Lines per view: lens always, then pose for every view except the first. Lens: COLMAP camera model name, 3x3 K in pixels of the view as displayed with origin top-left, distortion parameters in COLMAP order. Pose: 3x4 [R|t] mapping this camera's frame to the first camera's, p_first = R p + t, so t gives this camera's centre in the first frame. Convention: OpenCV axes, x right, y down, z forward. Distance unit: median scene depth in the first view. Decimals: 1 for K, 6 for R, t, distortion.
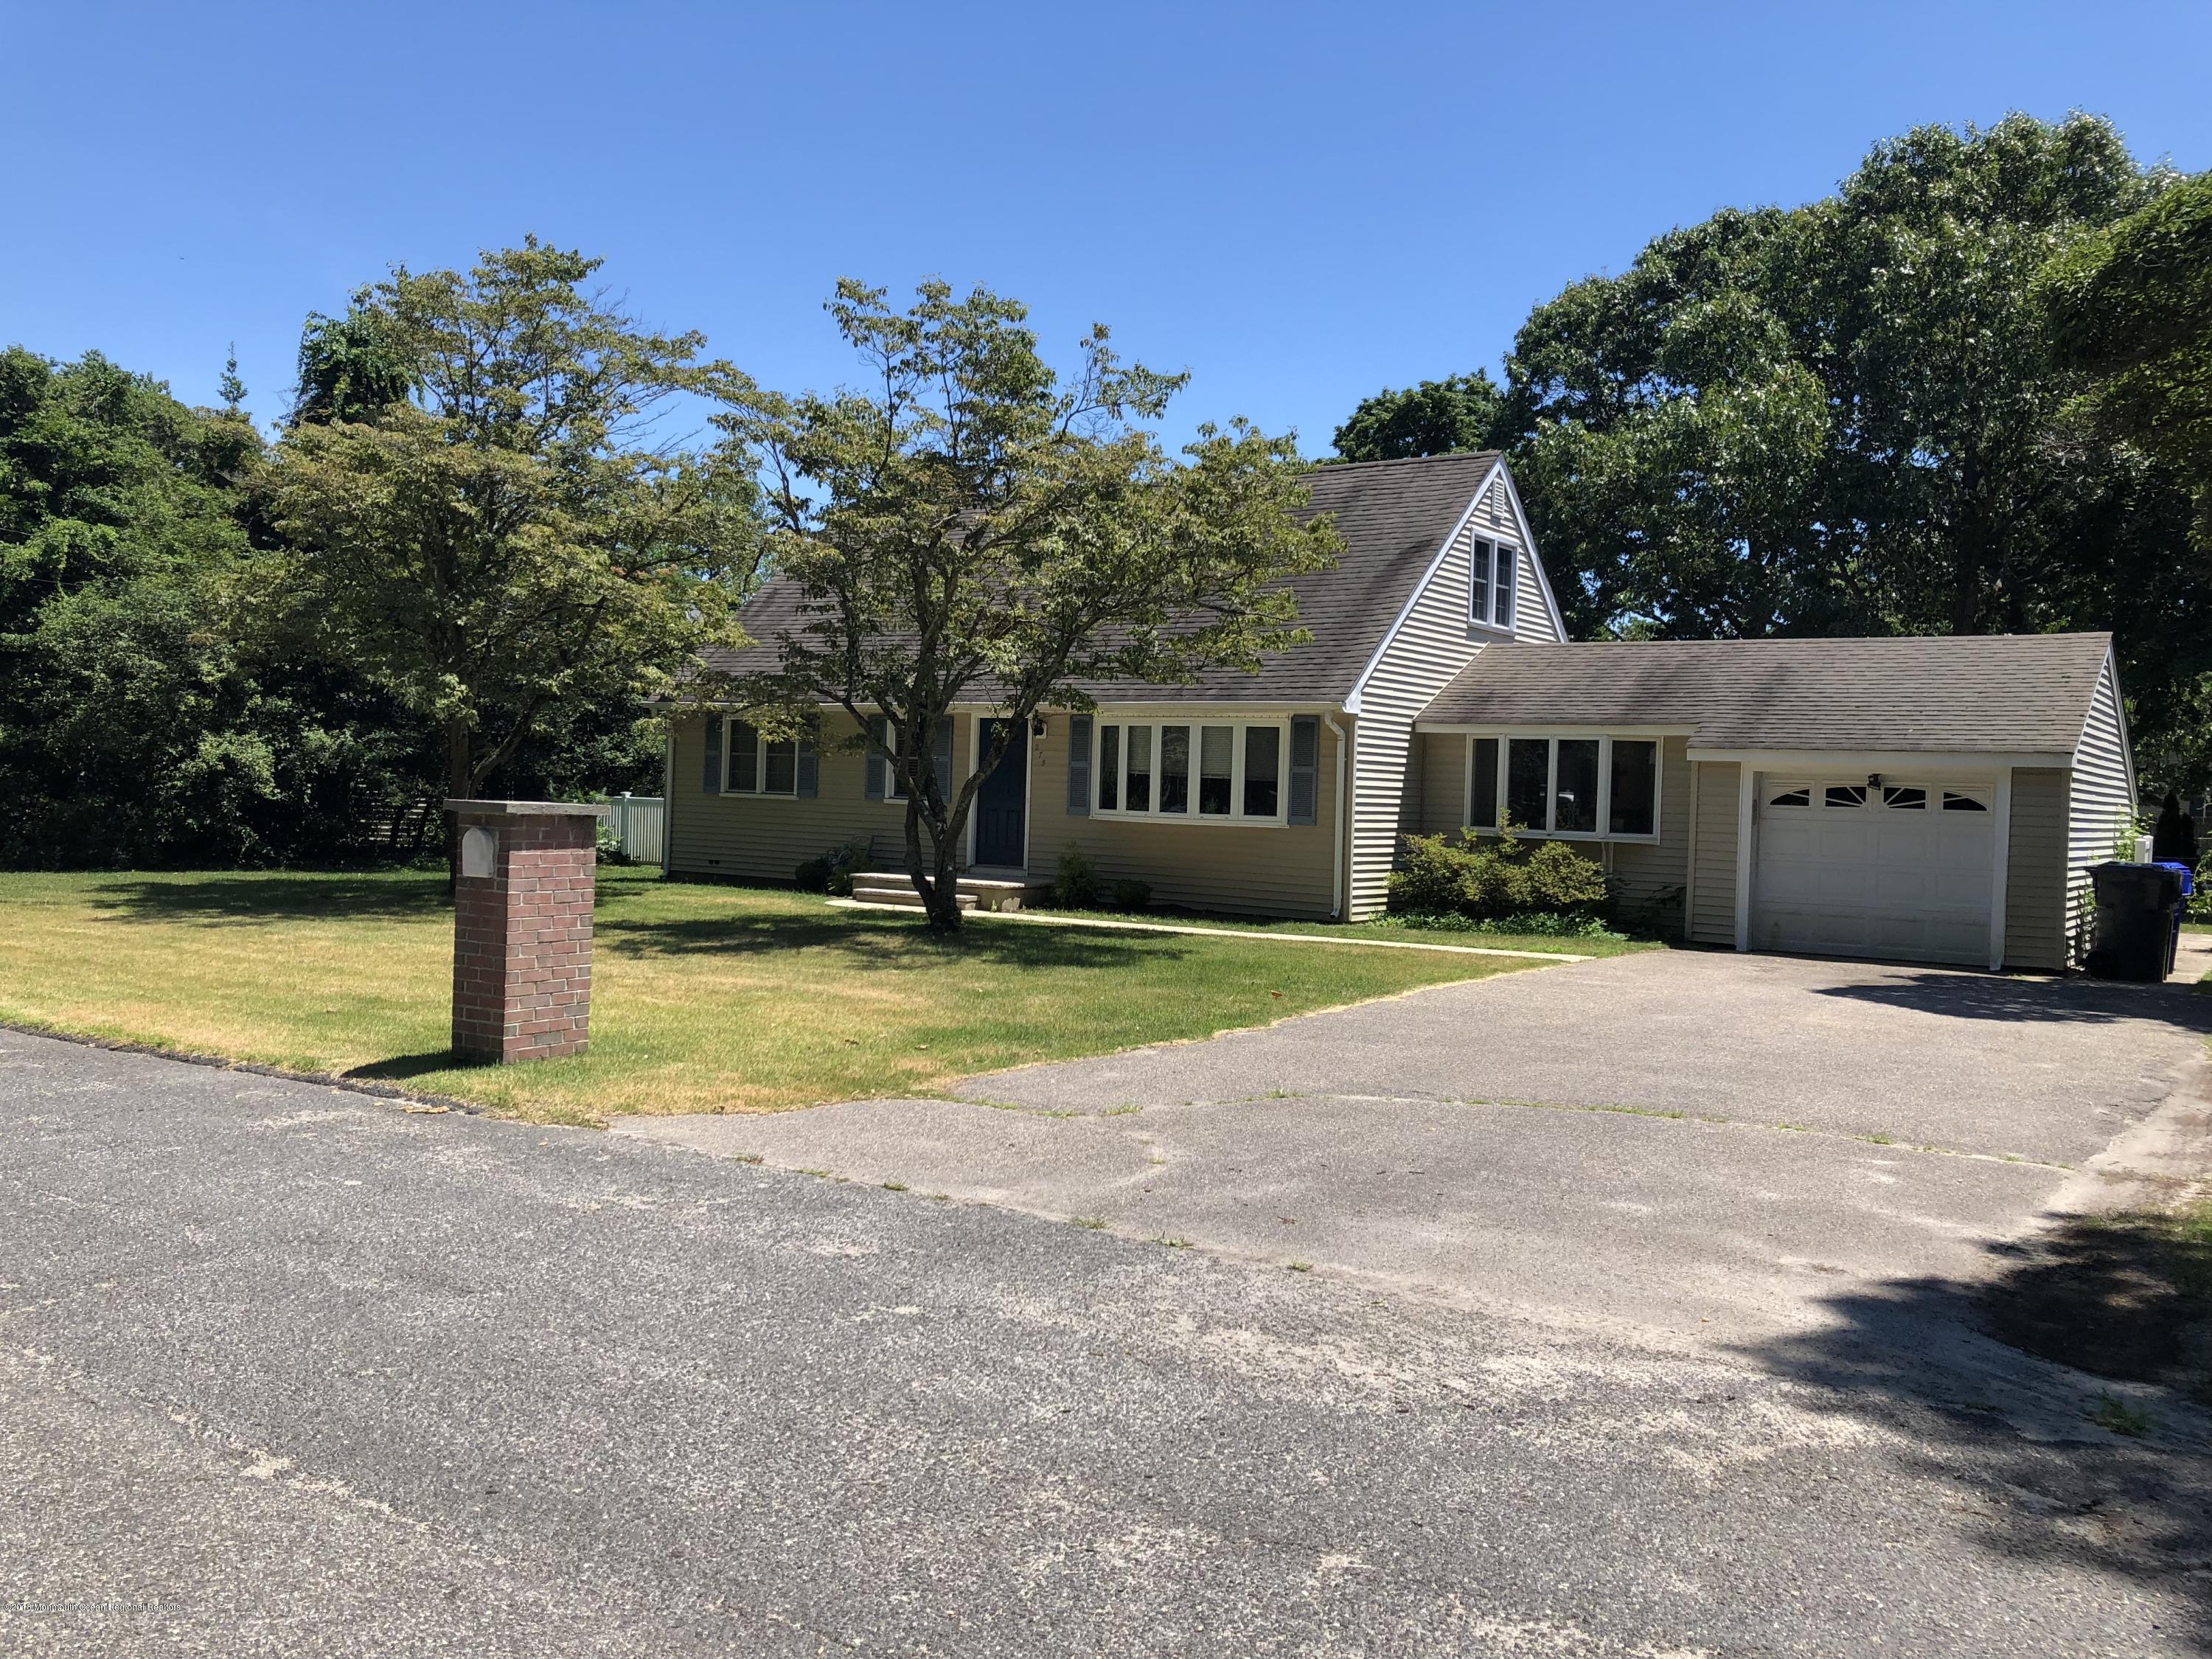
lens RADIAL K [[1777.6, 0, 1105.1], [0, 1777.6, 832.4], [0, 0, 1]] dist [0.032642, -0.008438]
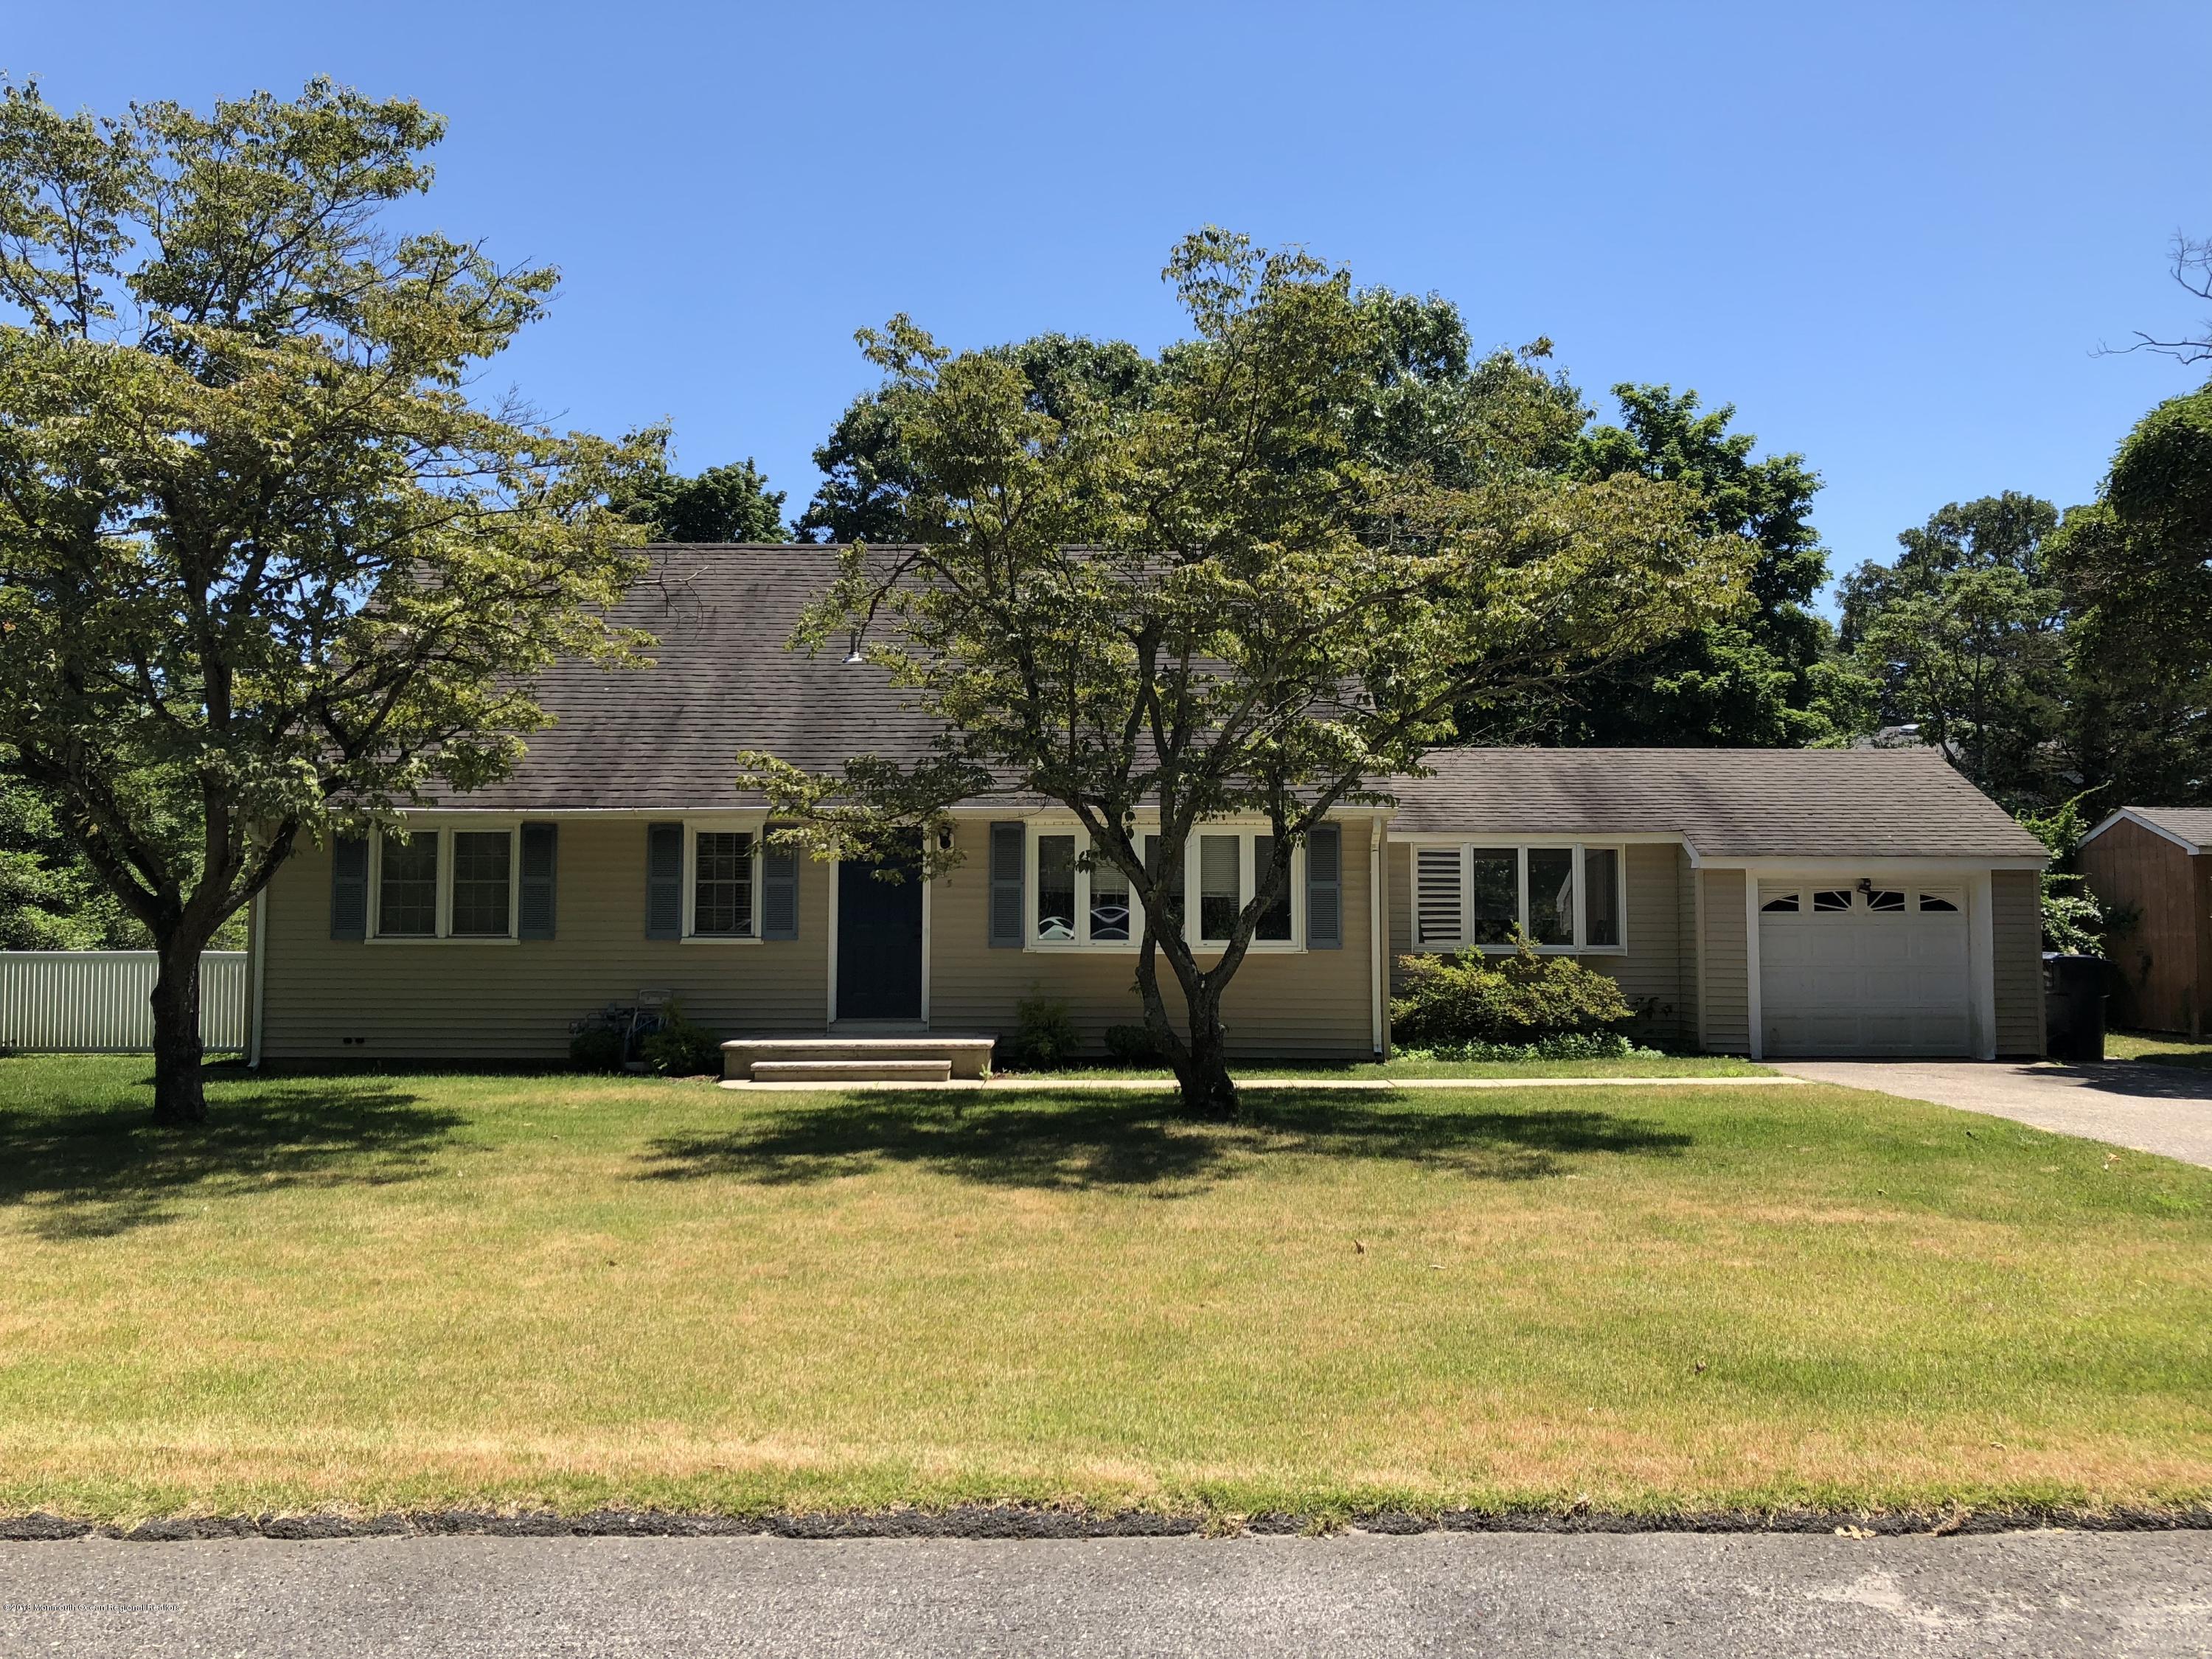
lens RADIAL K [[1796.1, 0, 1110.0], [0, 1796.1, 829.4], [0, 0, 1]] dist [0.040446, -0.008479]
pose [[0.834181, -0.003423, 0.551481, -0.456669], [0.039213, 0.997818, -0.053120, -0.020132], [-0.550095, 0.065937, 0.832495, 0.327182]]
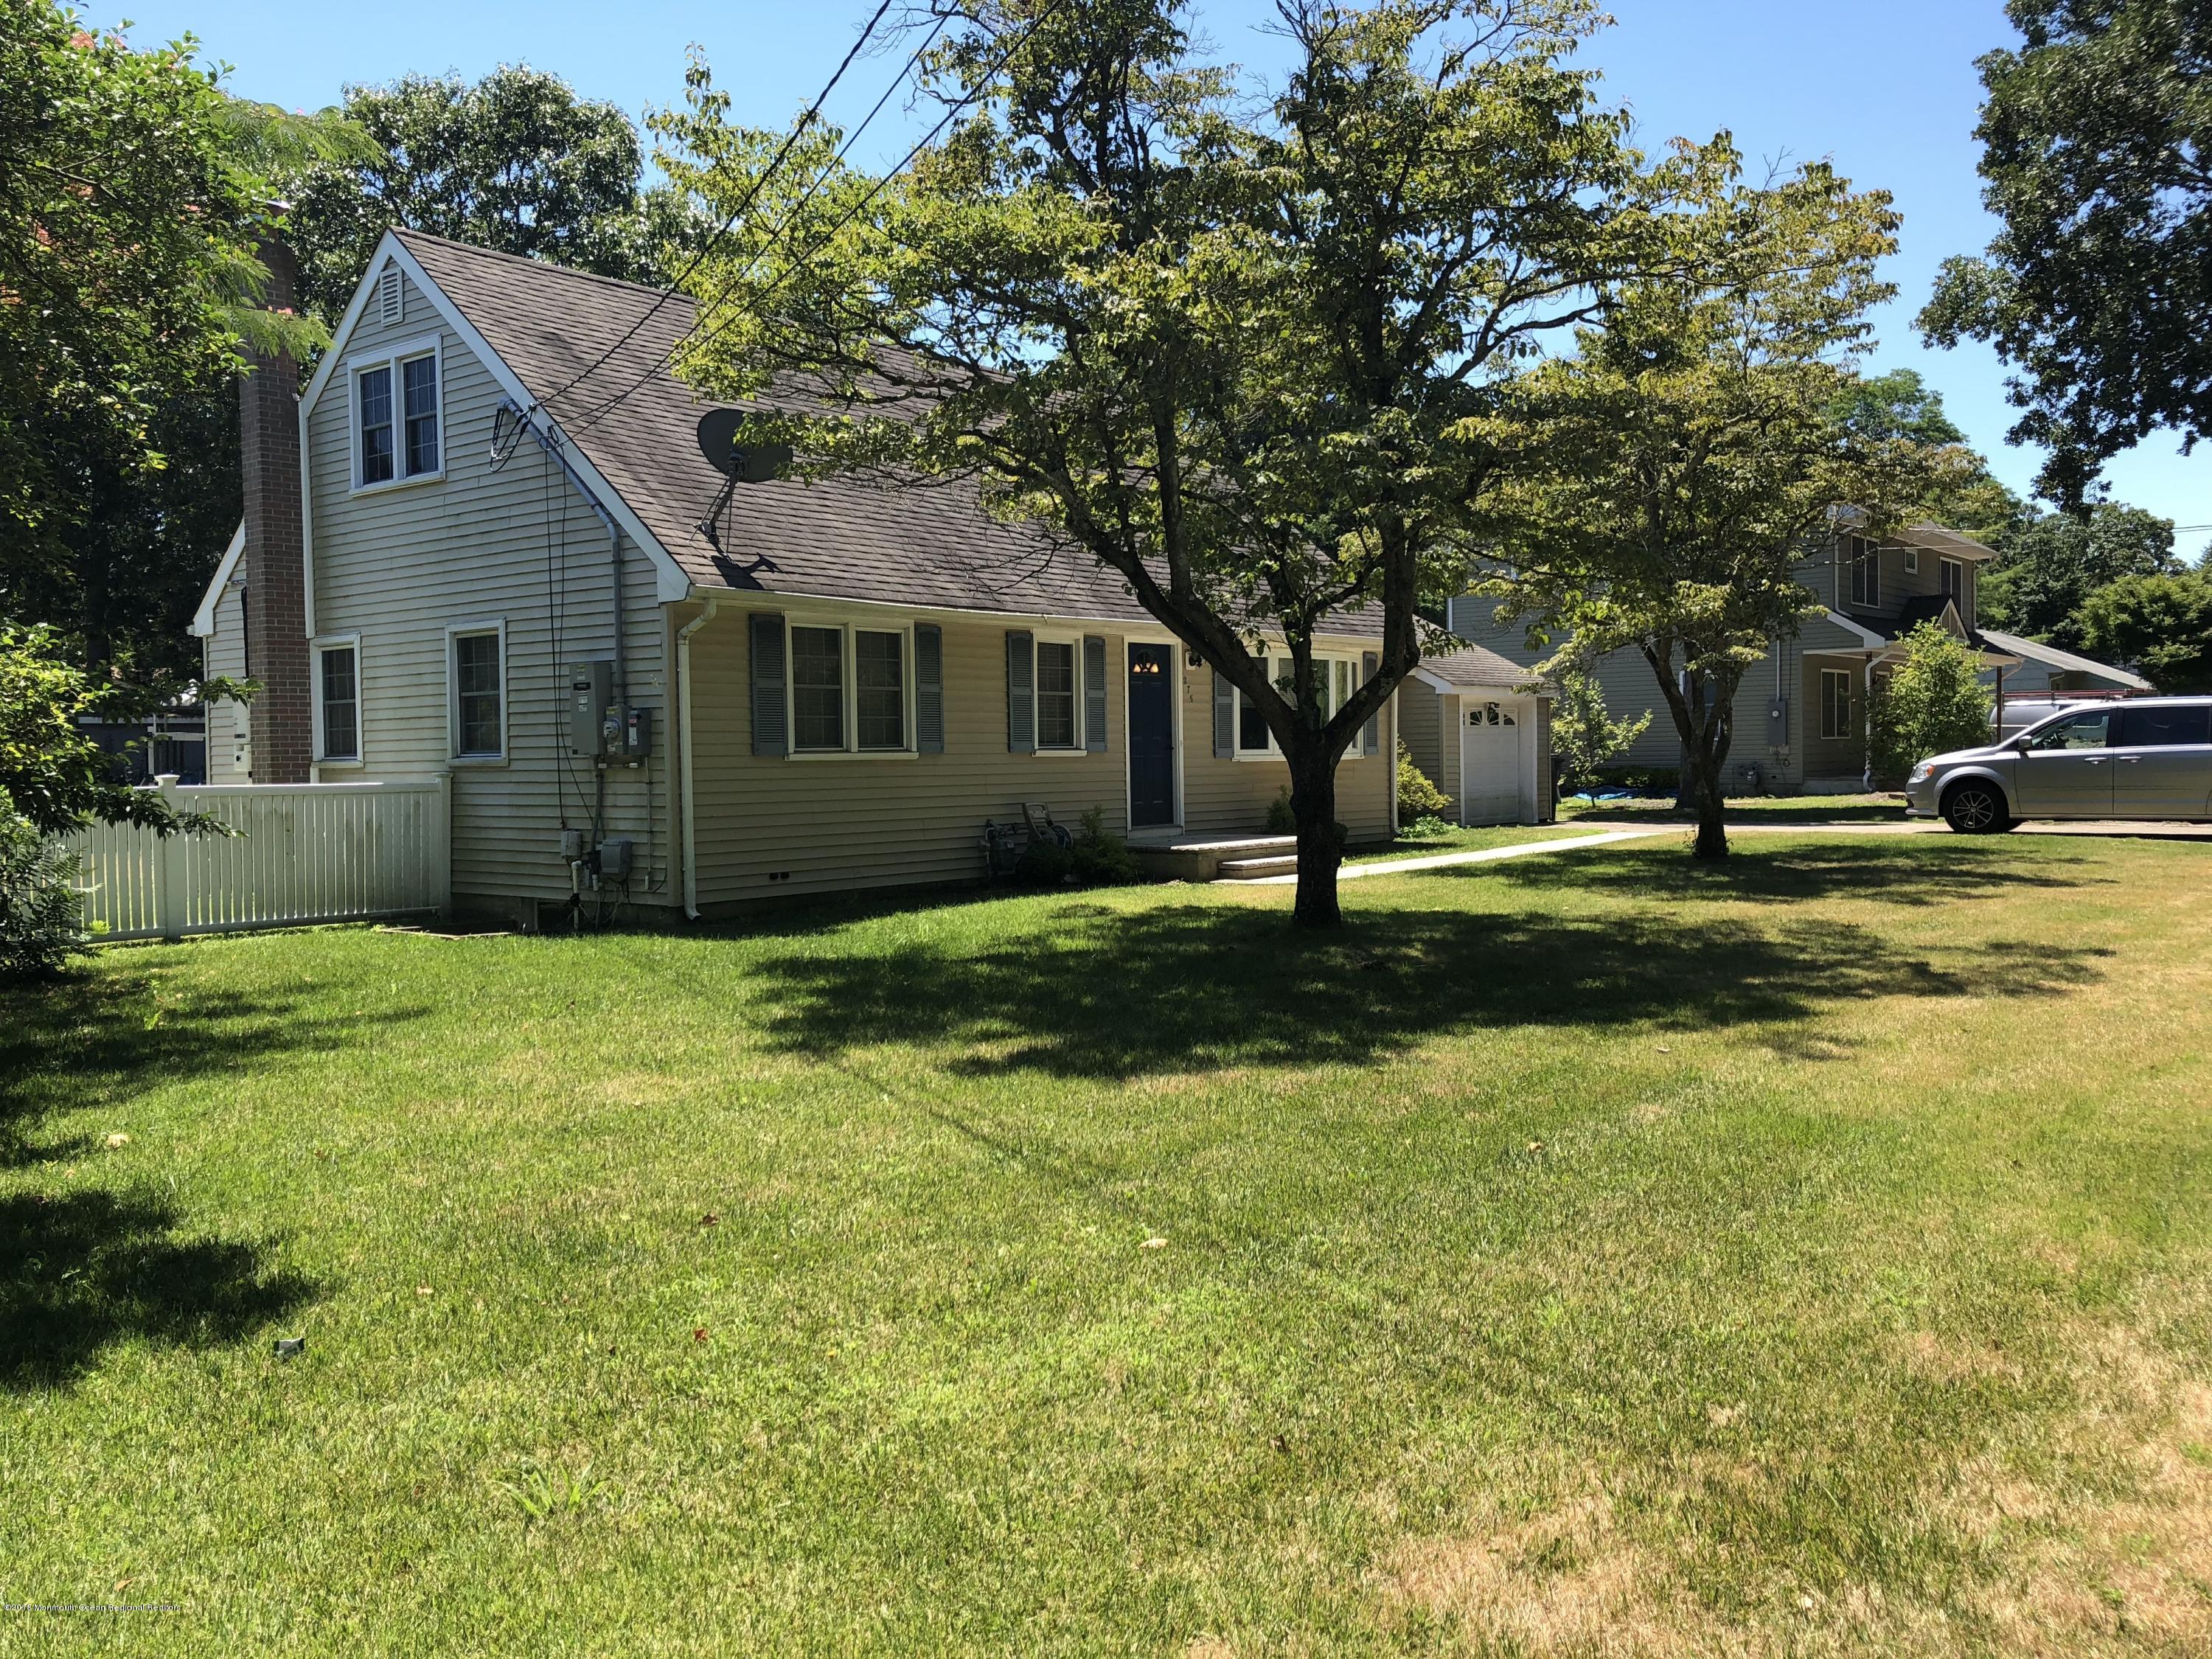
lens RADIAL K [[1804.7, 0, 1092.3], [0, 1804.7, 822.8], [0, 0, 1]] dist [0.031220, 0.010615]
pose [[0.069113, -0.074278, 0.994840, -0.998368], [0.039256, 0.996654, 0.071686, -0.047863], [-0.996836, 0.034099, 0.071798, 1.091765]]
